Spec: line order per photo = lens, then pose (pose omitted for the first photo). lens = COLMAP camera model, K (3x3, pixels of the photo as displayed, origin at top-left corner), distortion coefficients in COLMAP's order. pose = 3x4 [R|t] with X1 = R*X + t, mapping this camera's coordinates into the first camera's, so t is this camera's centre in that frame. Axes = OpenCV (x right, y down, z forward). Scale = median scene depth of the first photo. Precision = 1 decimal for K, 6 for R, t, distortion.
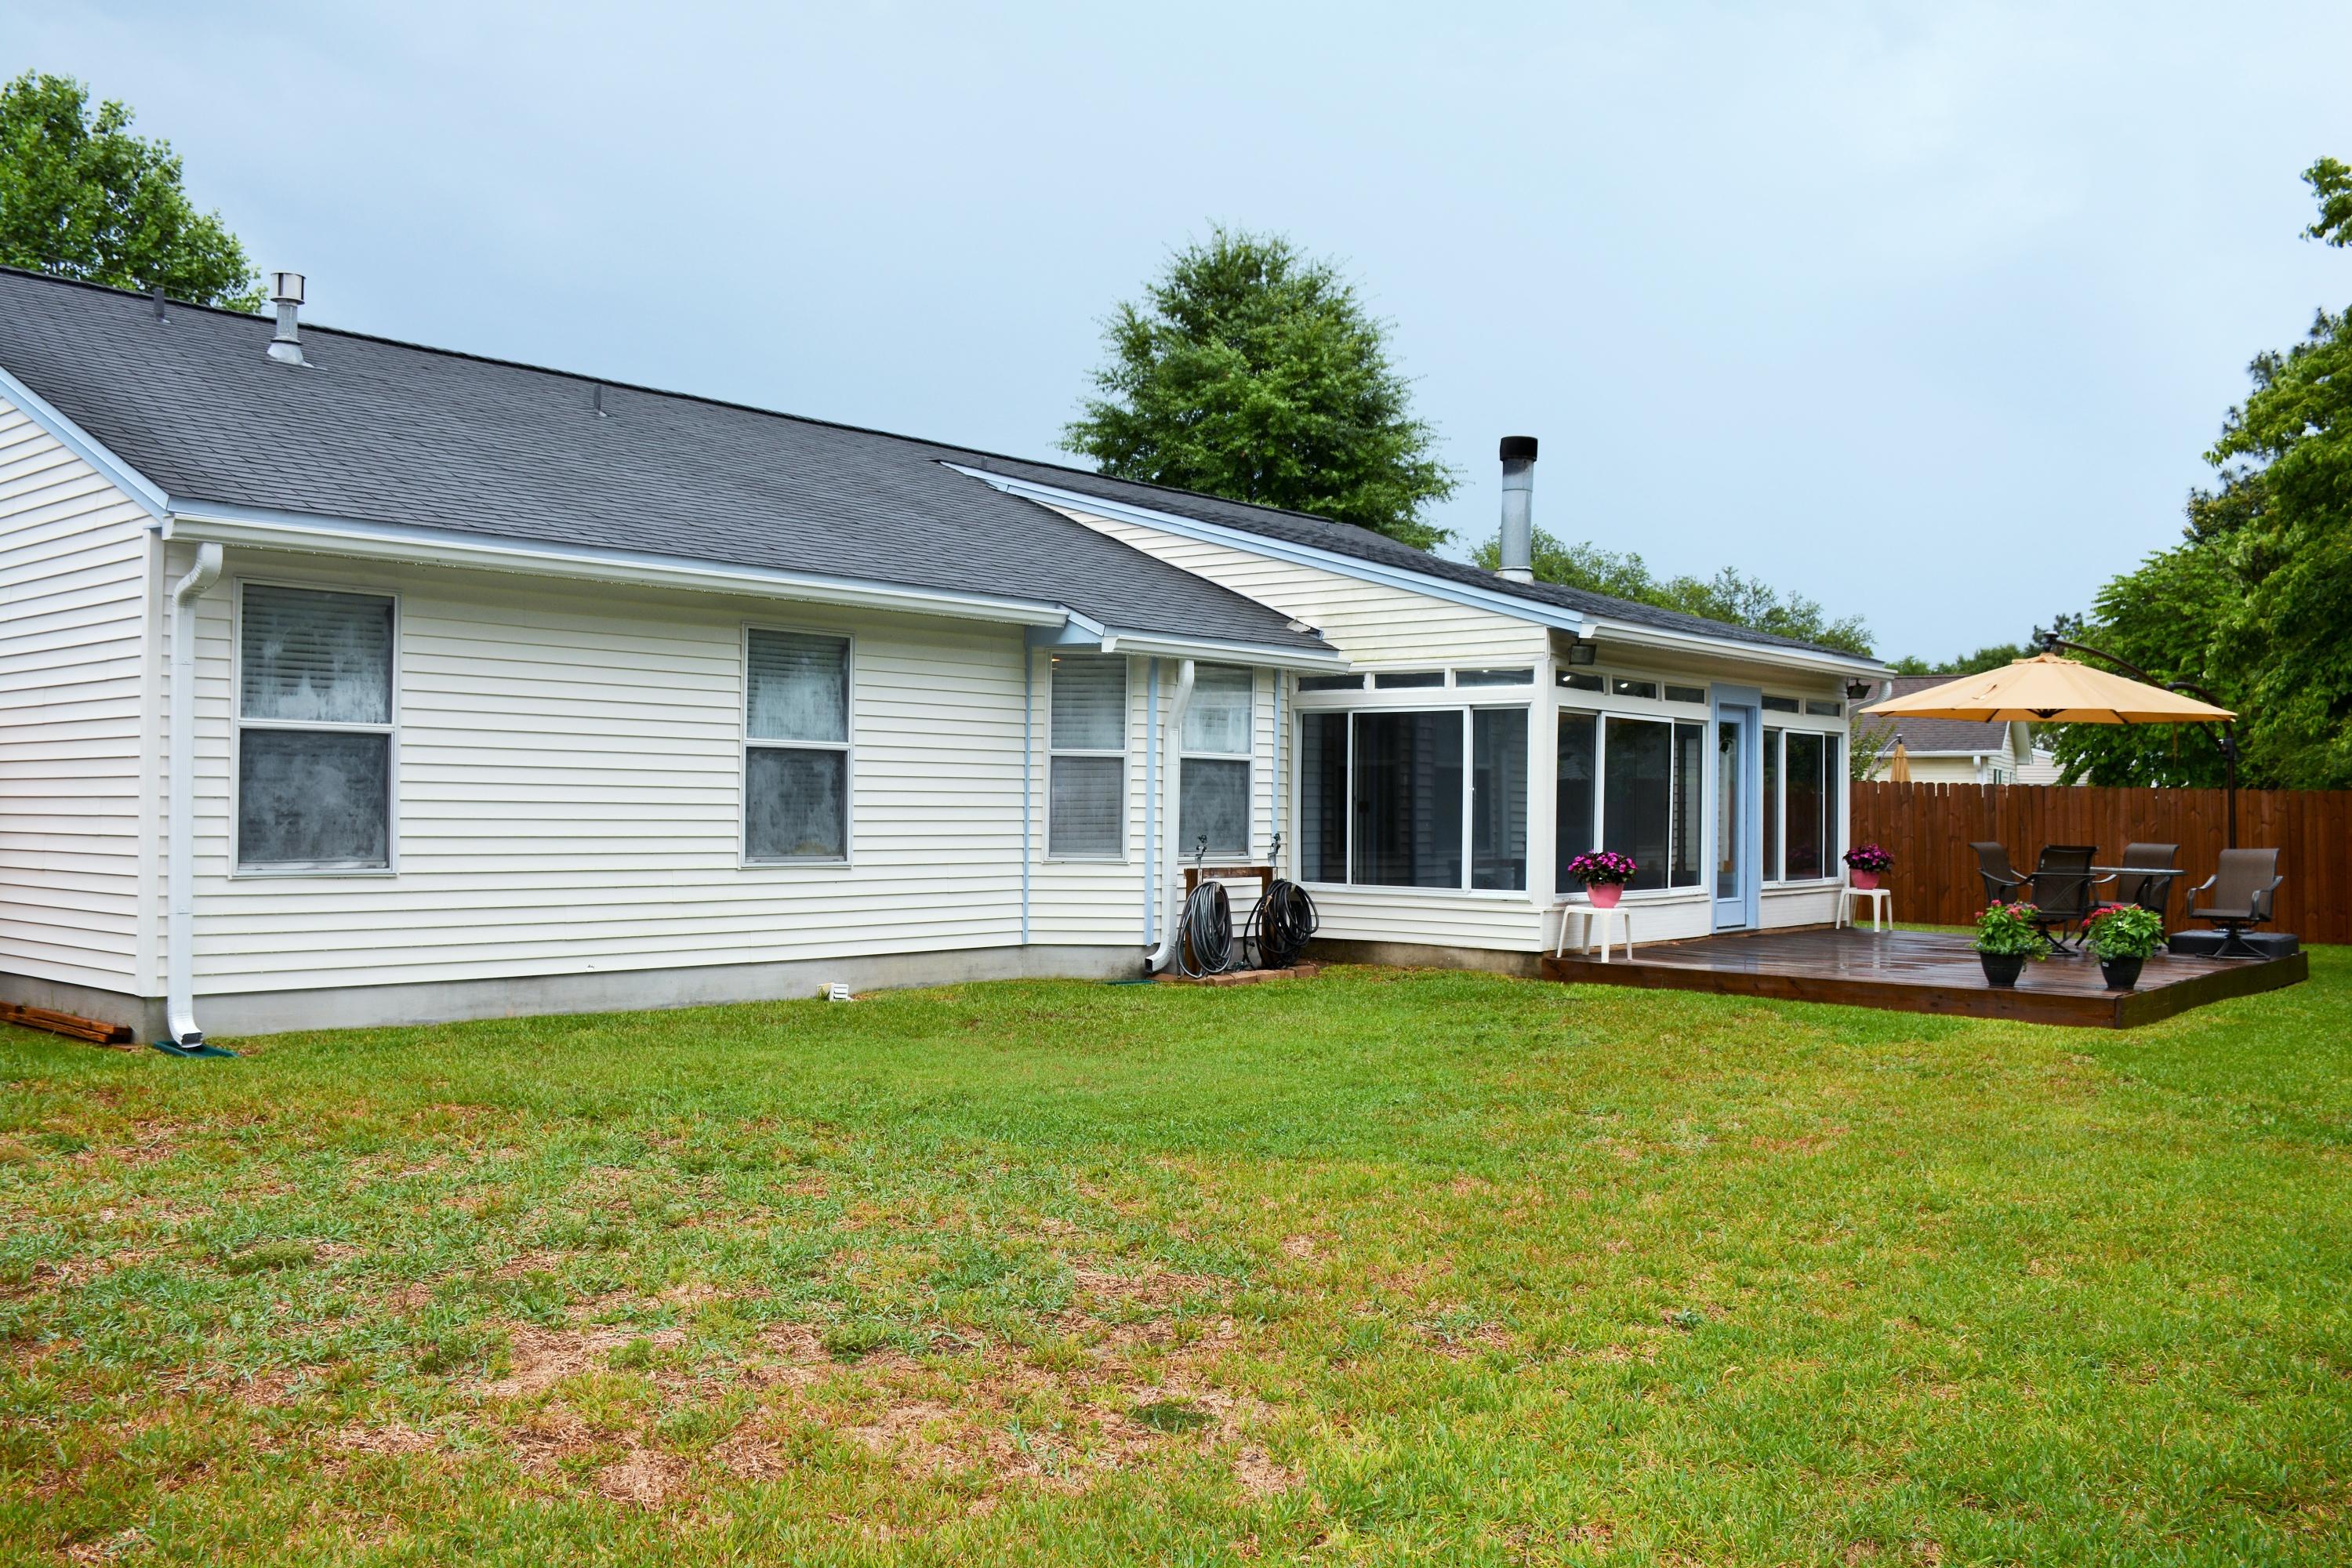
lens RADIAL K [[1971.7, 0, 1176.0], [0, 1971.7, 784.0], [0, 0, 1]] dist [-0.113420, 0.094883]
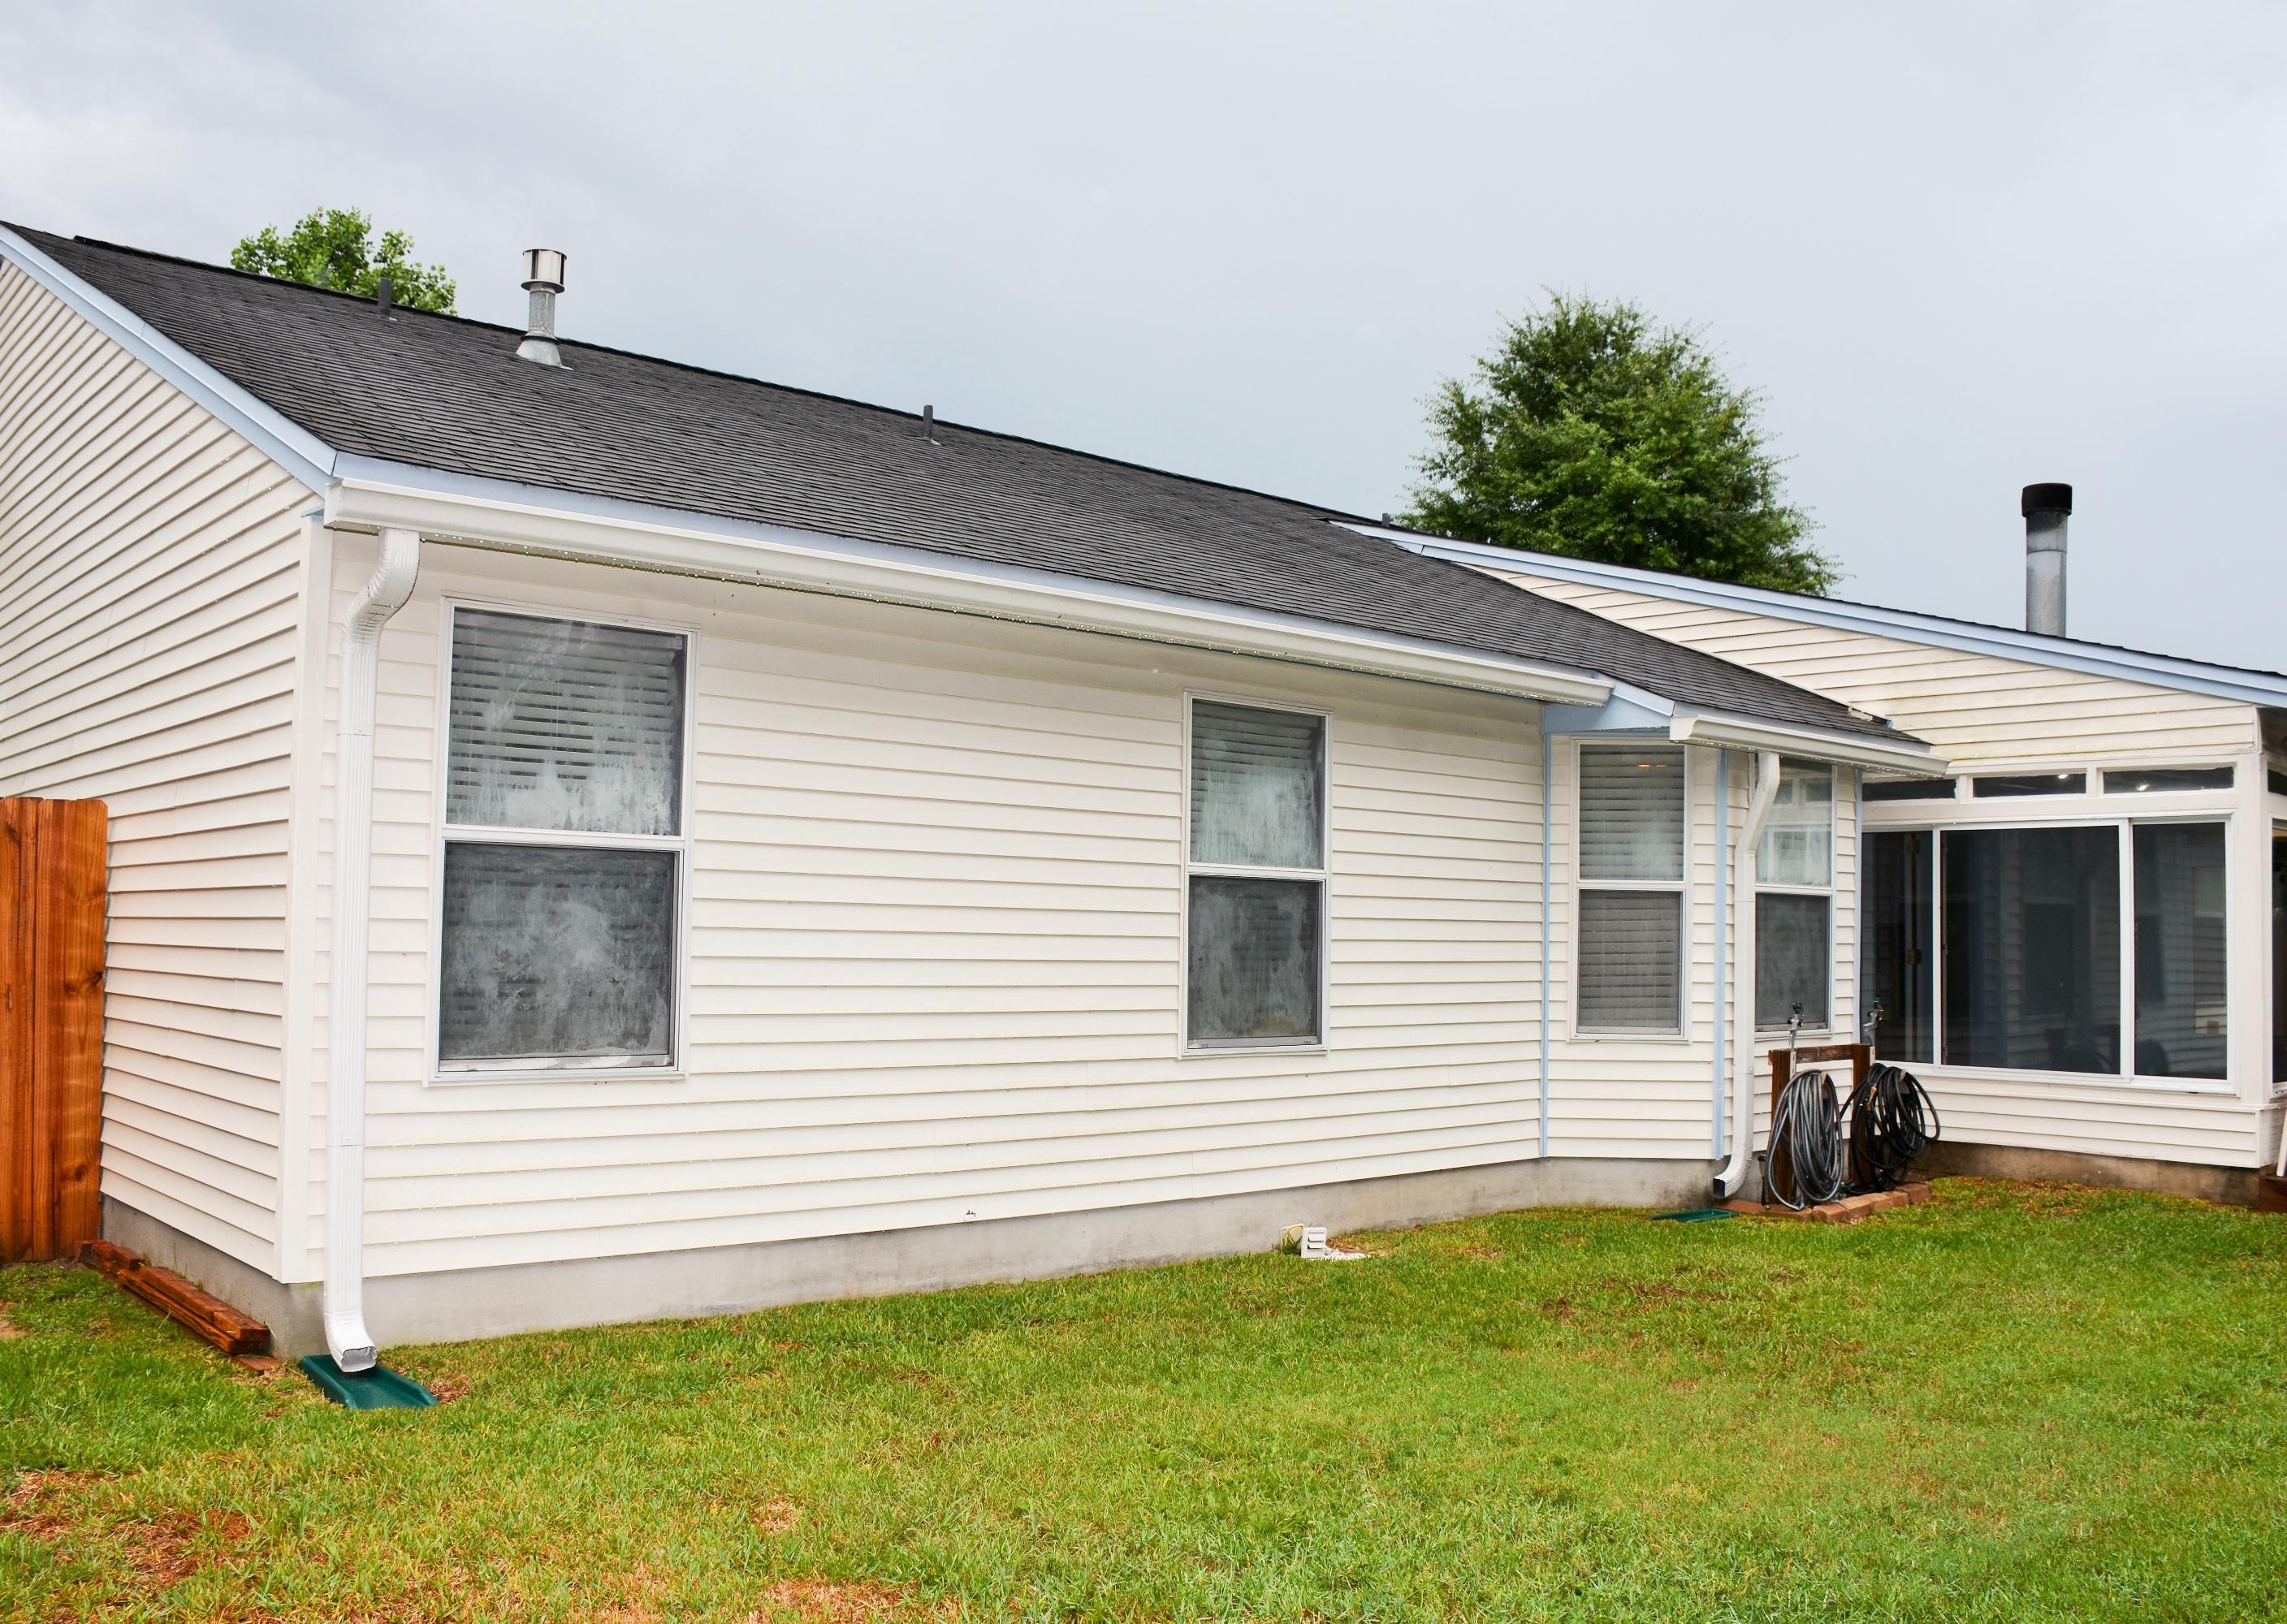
lens RADIAL K [[1945.5, 0, 1142.3], [0, 1945.5, 832.5], [0, 0, 1]] dist [-0.117731, 0.006060]
pose [[0.991314, -0.000850, -0.131514, -0.127180], [-0.004684, 0.999117, -0.041764, -0.004953], [0.131433, 0.042017, 0.990434, 0.292704]]
